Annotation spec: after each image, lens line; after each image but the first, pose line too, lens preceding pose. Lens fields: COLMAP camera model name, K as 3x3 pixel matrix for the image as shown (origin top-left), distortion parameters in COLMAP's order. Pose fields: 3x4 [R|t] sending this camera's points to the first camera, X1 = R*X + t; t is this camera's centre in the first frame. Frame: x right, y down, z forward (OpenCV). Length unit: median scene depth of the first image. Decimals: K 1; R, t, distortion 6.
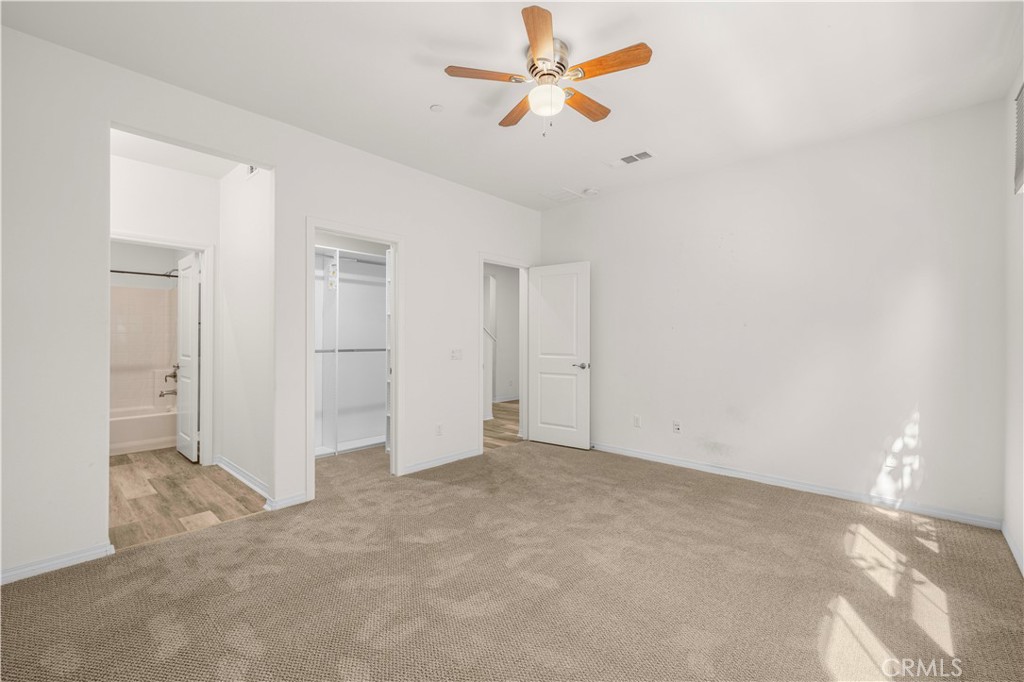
lens RADIAL K [[427.4, 0, 512.0], [0, 427.4, 341.0], [0, 0, 1]] dist [-0.000397, 0.000001]
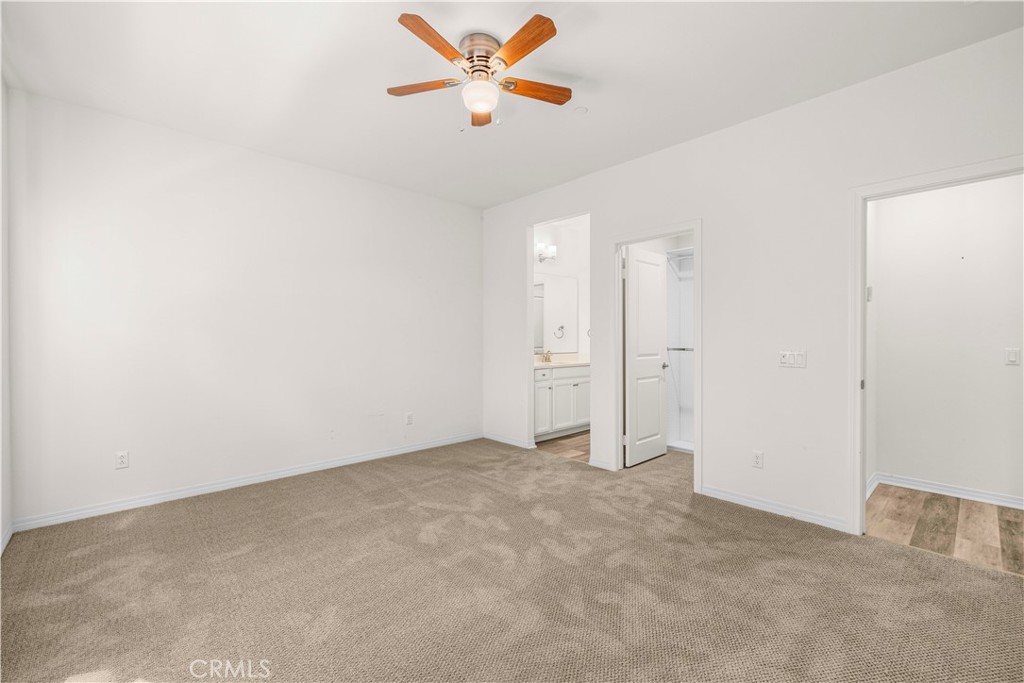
lens RADIAL K [[437.8, 0, 522.8], [0, 437.8, 342.3], [0, 0, 1]] dist [0.000341, -0.000104]
pose [[-0.069679, 0.007927, -0.997538, 0.813020], [-0.004815, 0.999954, 0.008283, 0.003129], [0.997558, 0.005380, -0.069638, 0.878349]]
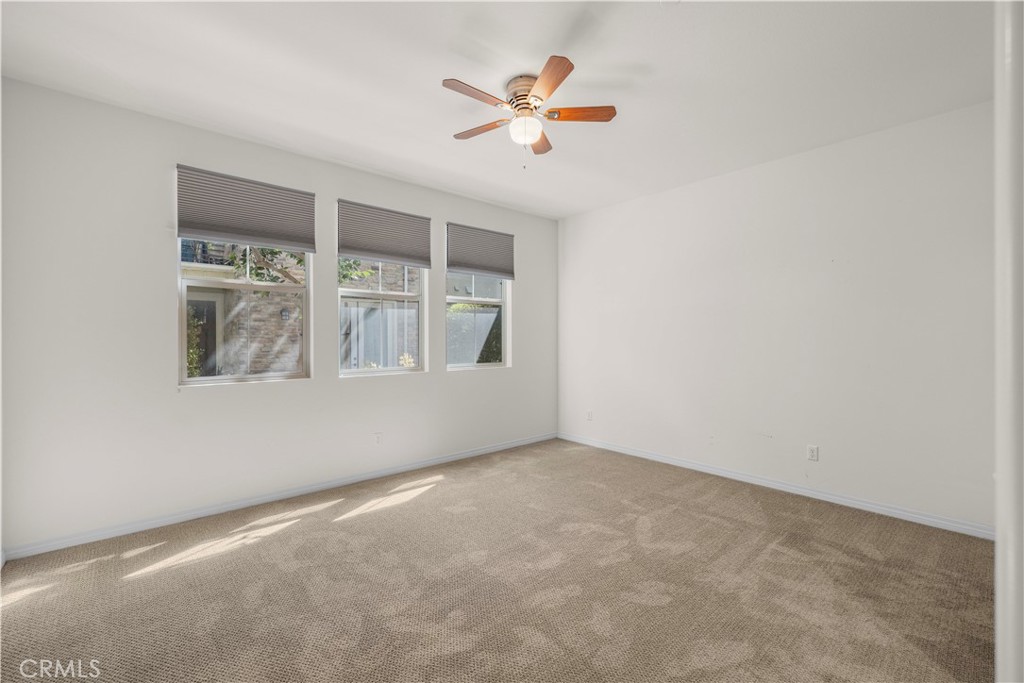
lens RADIAL K [[430.9, 0, 514.6], [0, 430.9, 337.6], [0, 0, 1]] dist [0.000469, -0.000220]
pose [[-0.993702, -0.001623, 0.112044, -0.012149], [-0.000764, 0.999970, 0.007702, -0.030658], [-0.112053, 0.007568, -0.993673, 1.591760]]
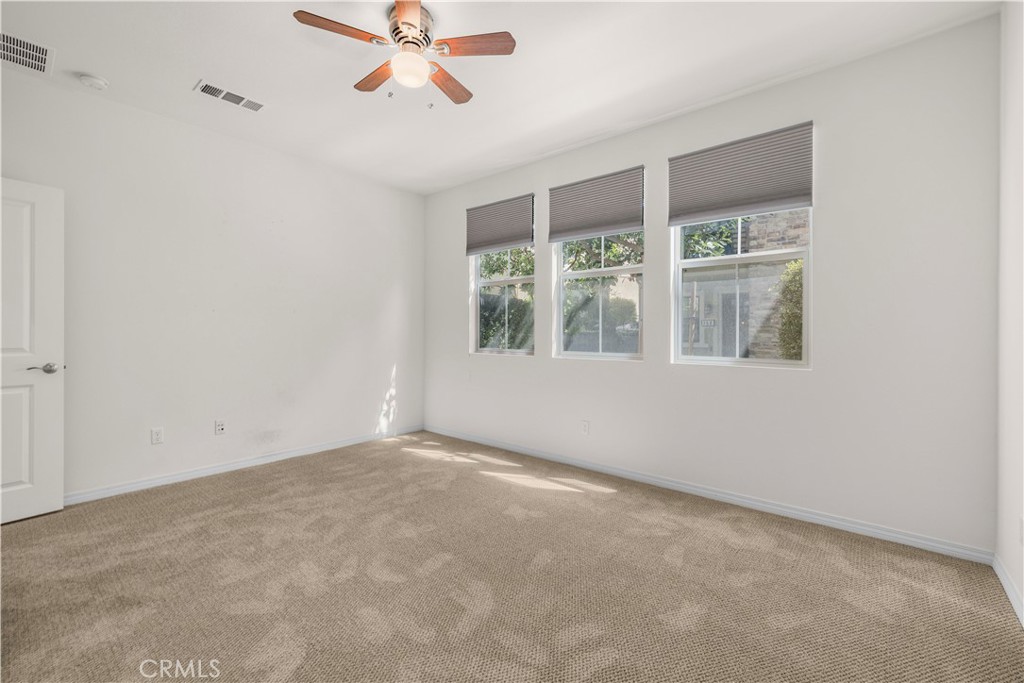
lens RADIAL K [[430.9, 0, 514.6], [0, 430.9, 337.6], [0, 0, 1]] dist [0.000469, -0.000220]
pose [[-0.035350, -0.014235, 0.999274, -0.665201], [0.000288, 0.999898, 0.014254, 0.013633], [-0.999375, 0.000792, -0.035342, 0.602010]]
